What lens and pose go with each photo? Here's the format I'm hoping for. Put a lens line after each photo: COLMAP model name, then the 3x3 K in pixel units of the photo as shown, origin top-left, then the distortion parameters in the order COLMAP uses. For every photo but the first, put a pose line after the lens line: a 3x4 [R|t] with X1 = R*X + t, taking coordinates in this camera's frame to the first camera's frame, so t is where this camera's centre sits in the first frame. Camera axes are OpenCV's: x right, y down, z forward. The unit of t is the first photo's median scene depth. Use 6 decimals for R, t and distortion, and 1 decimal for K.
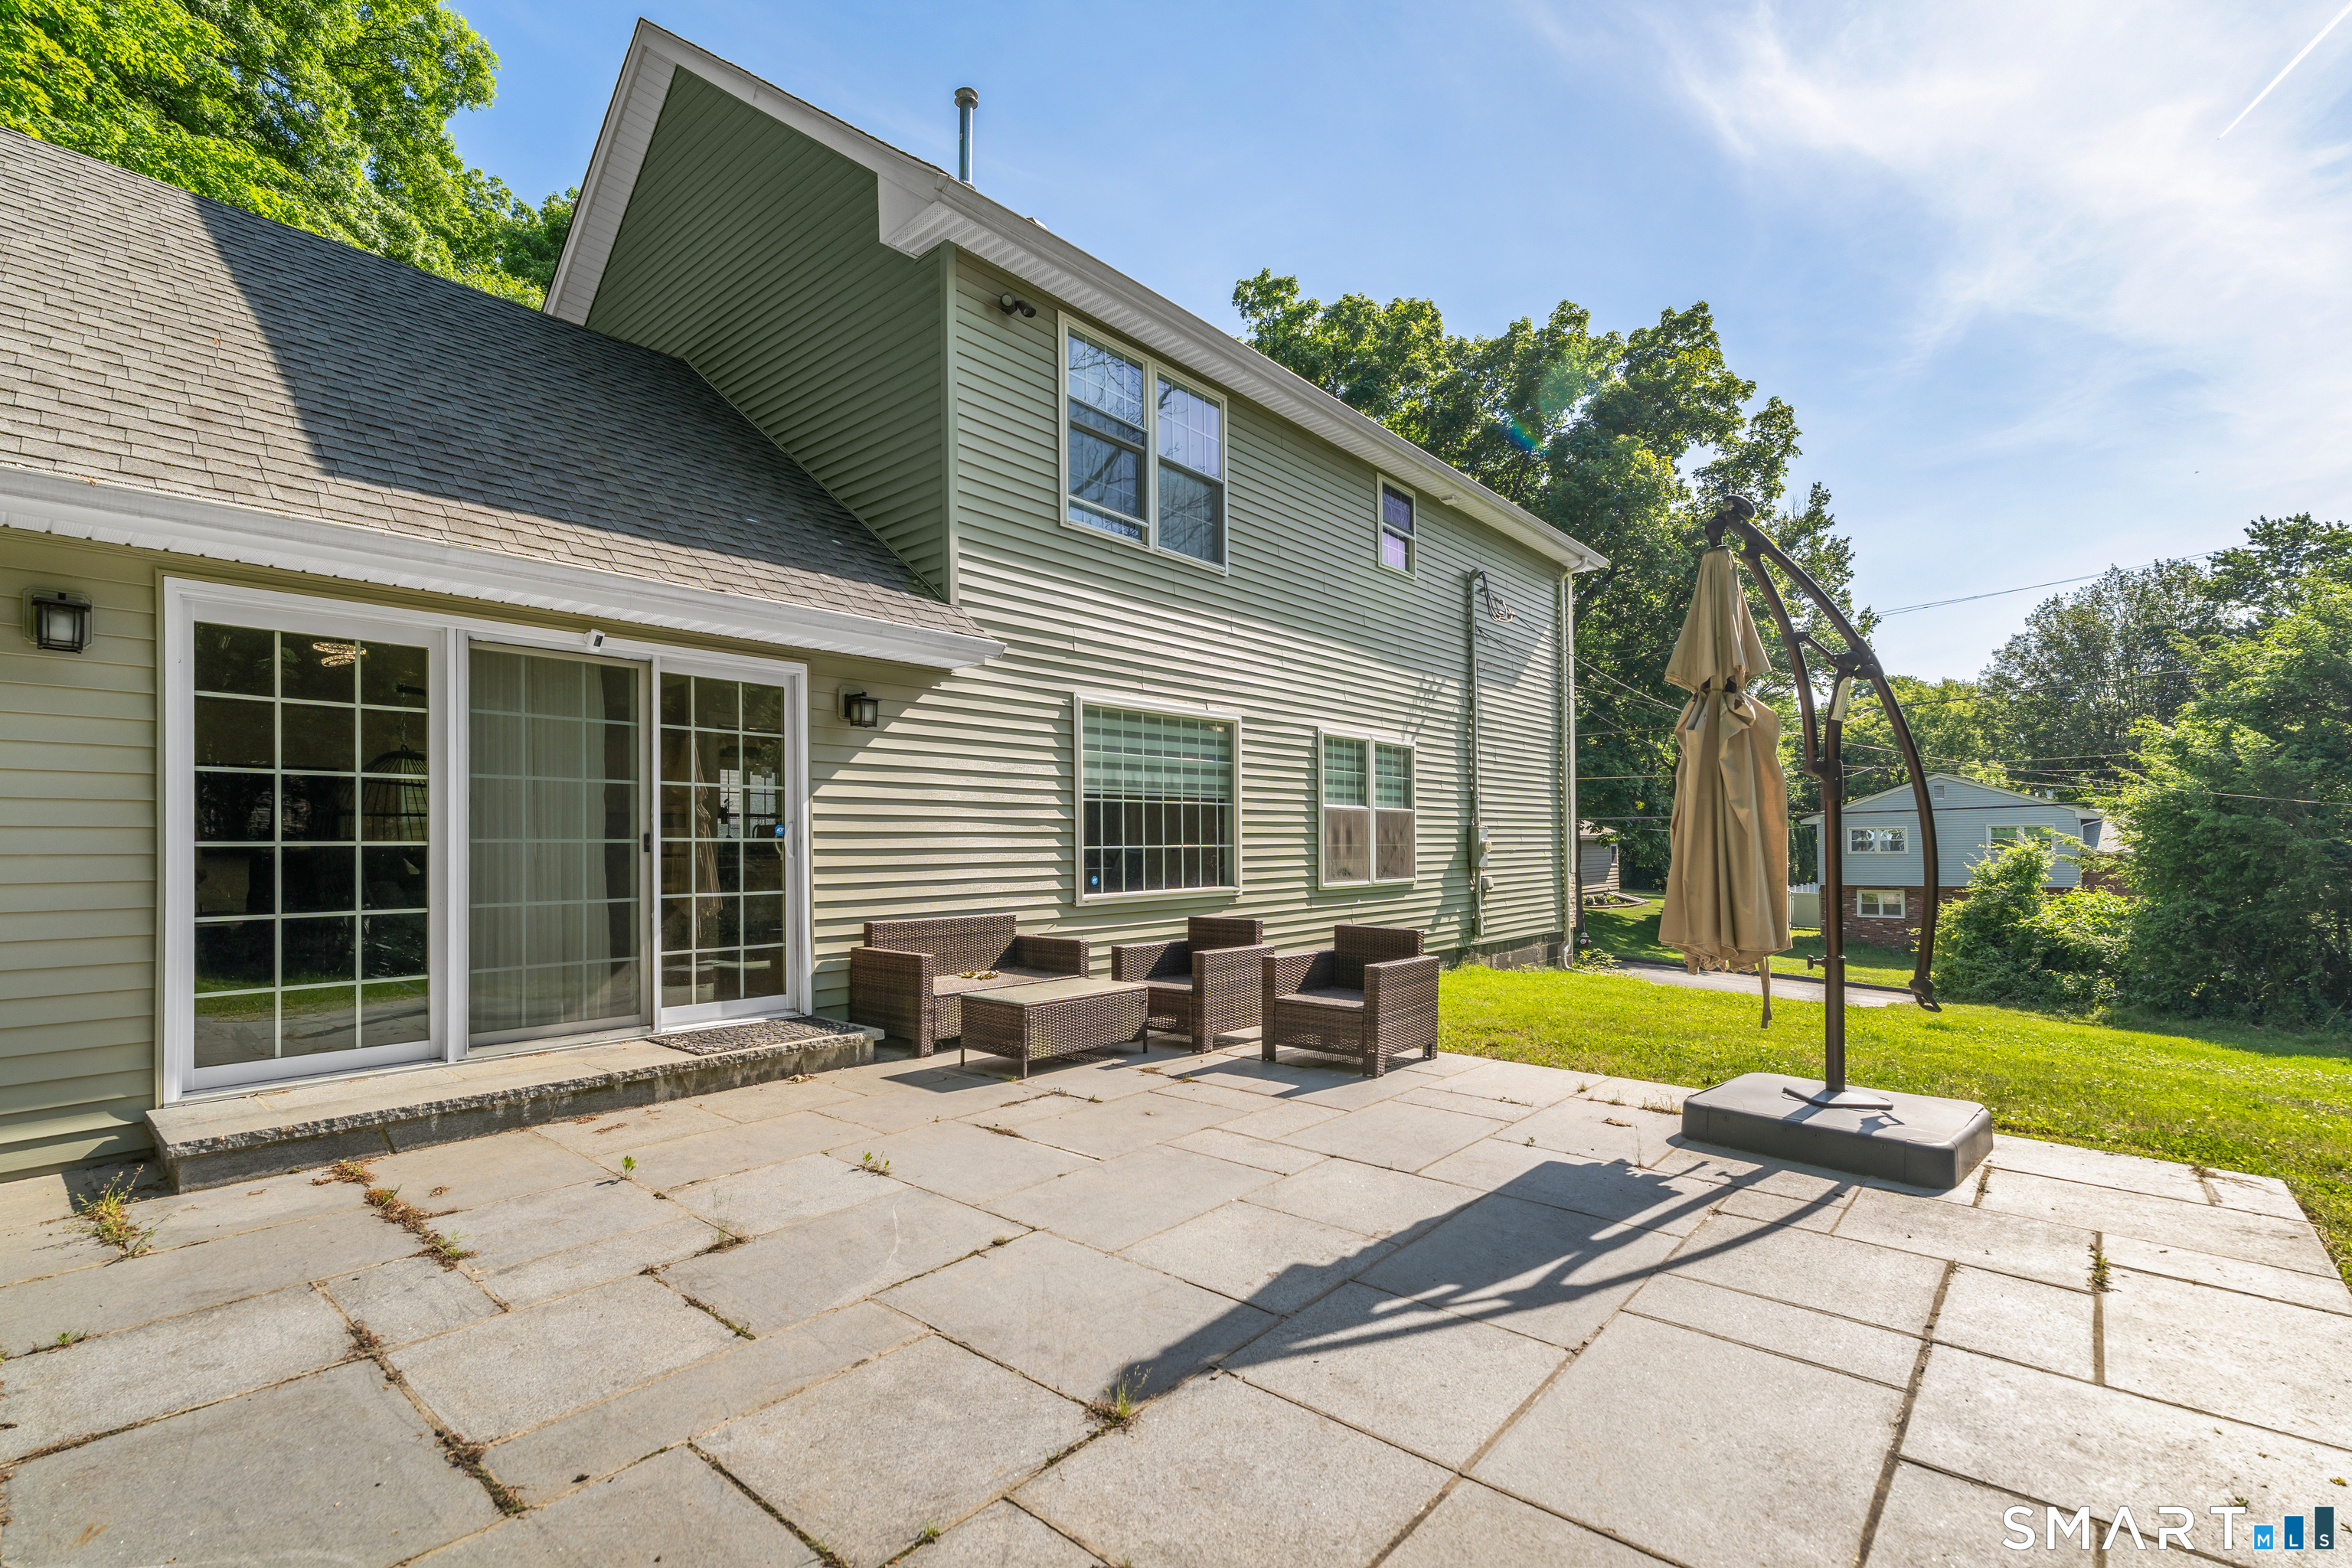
lens RADIAL K [[1055.0, 0, 1172.6], [0, 1055.0, 818.7], [0, 0, 1]] dist [-0.000546, -0.000354]
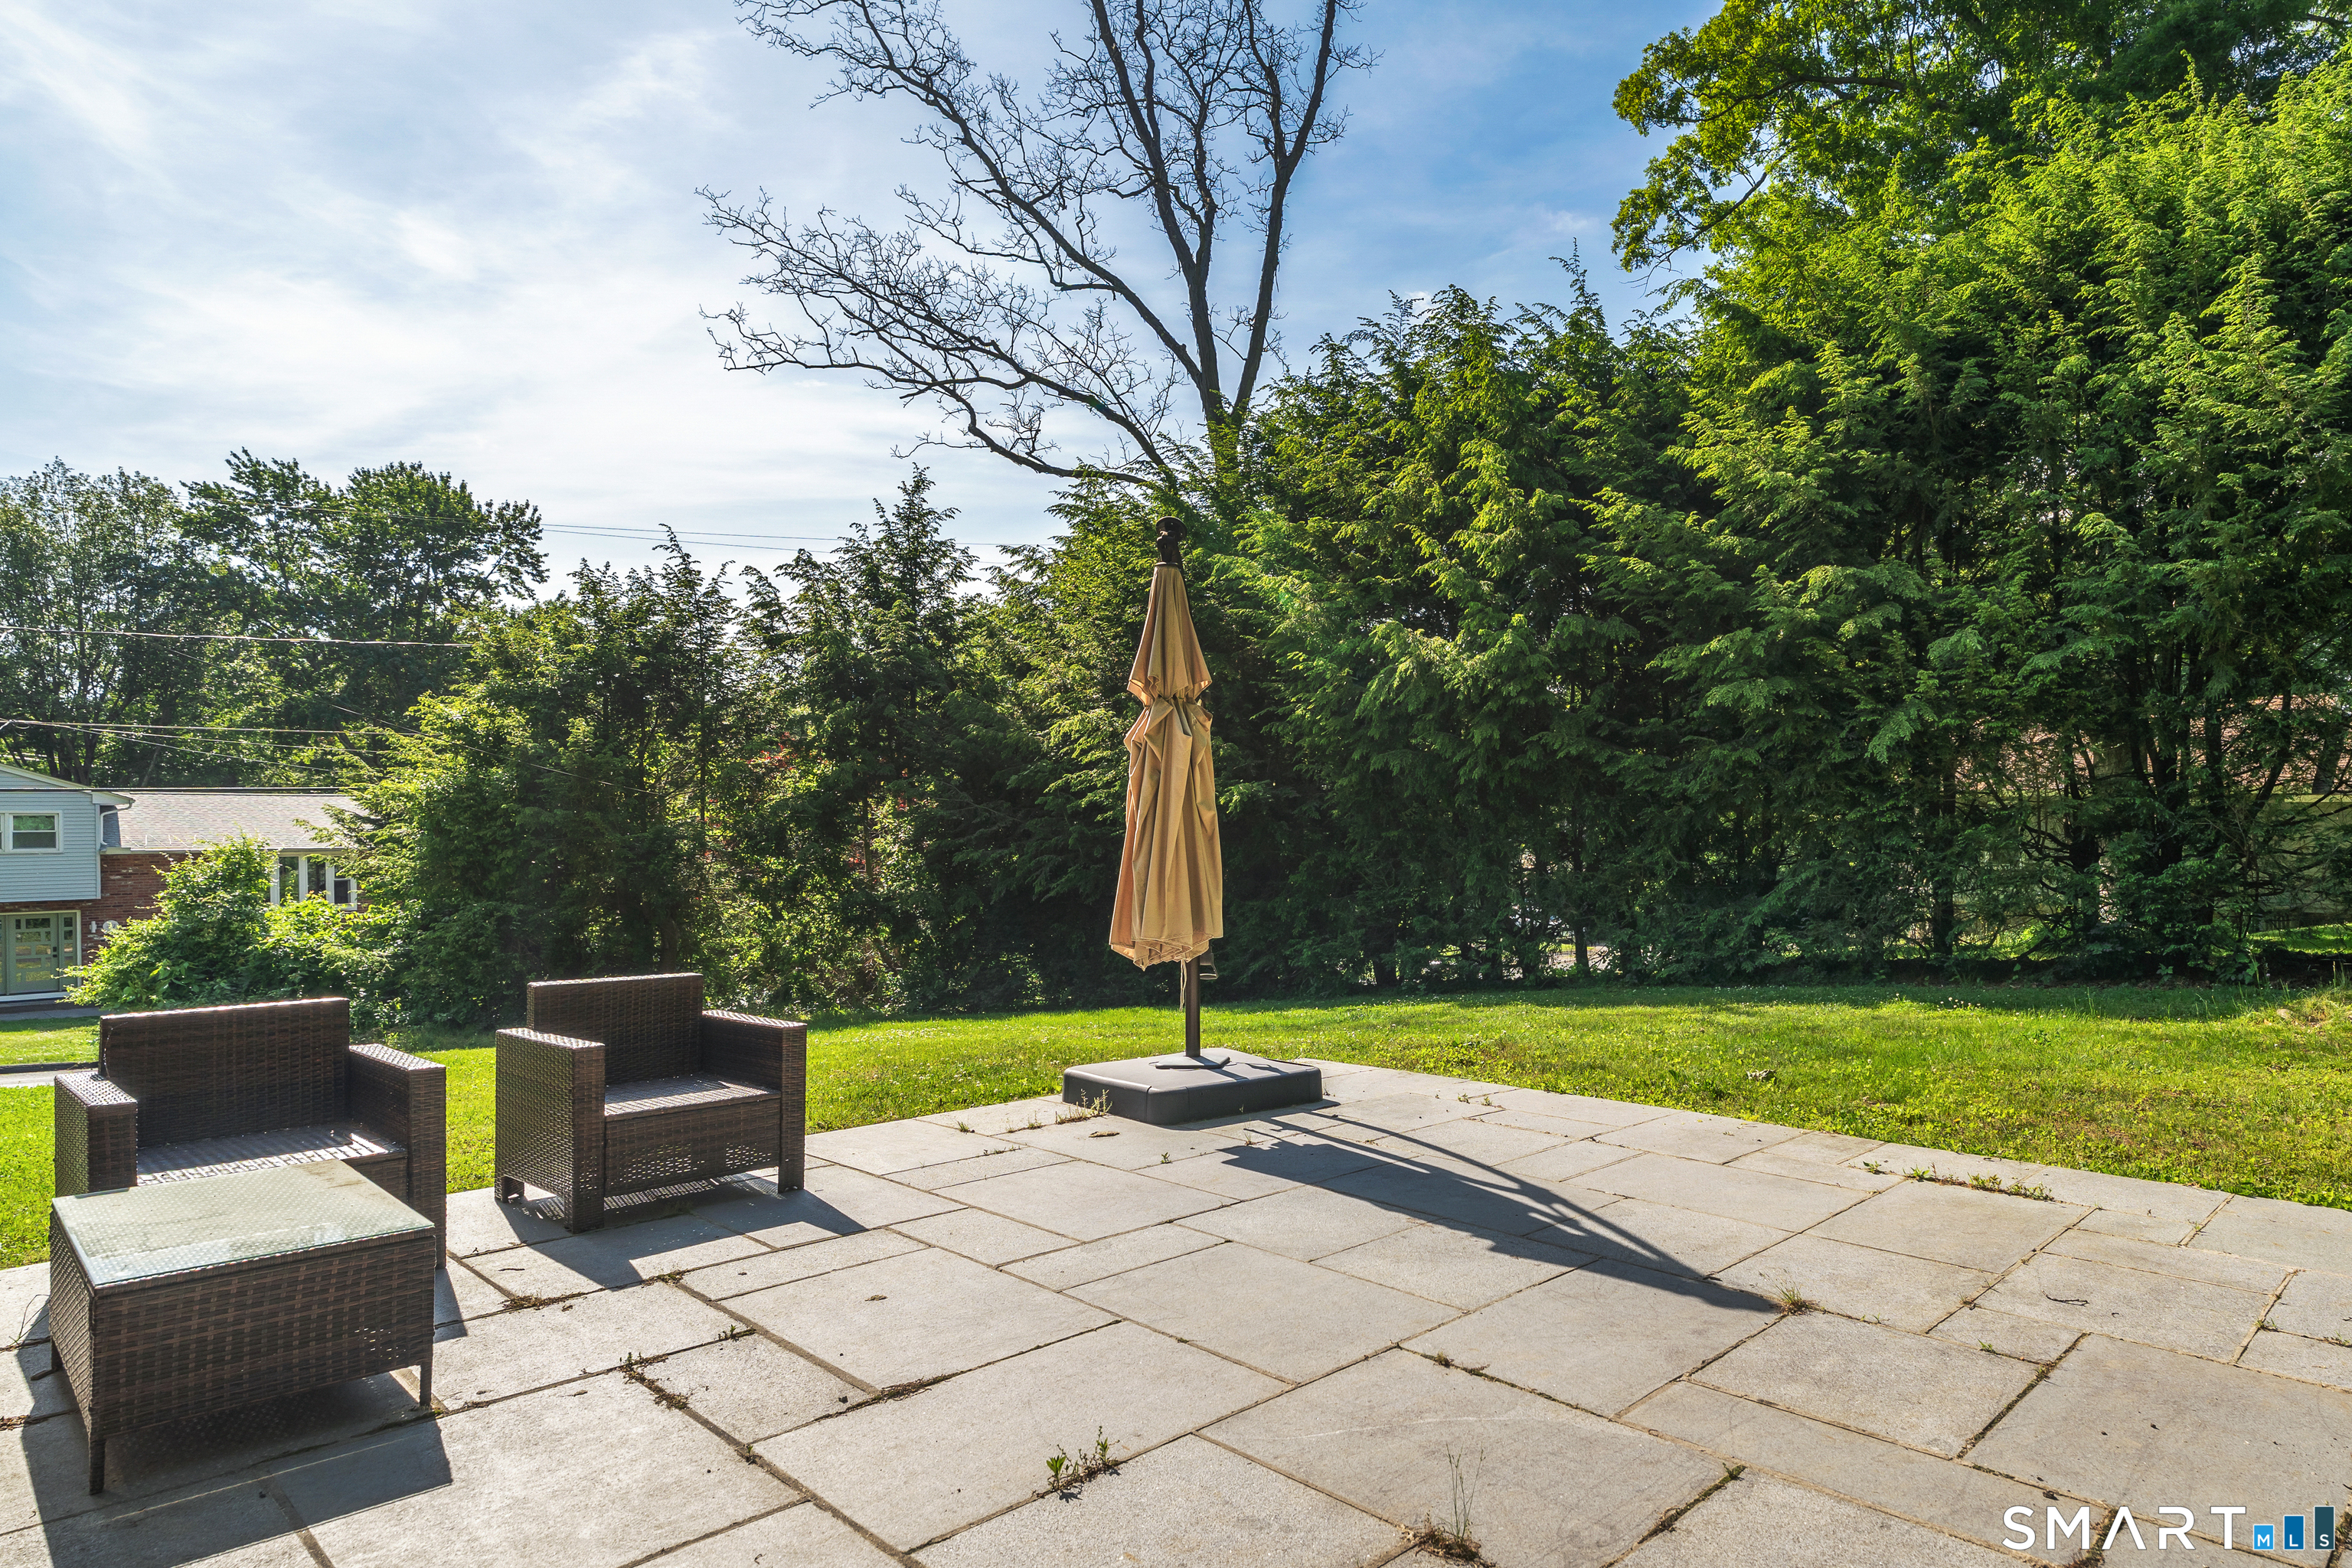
lens RADIAL K [[1637.4, 0, 1176.0], [0, 1637.4, 784.0], [0, 0, 1]] dist [0.000225, -0.000136]
pose [[0.012228, 0.025601, 0.999597, -0.431548], [-0.017515, 0.999524, -0.025385, 0.002135], [-0.999772, -0.017198, 0.012670, 0.368320]]
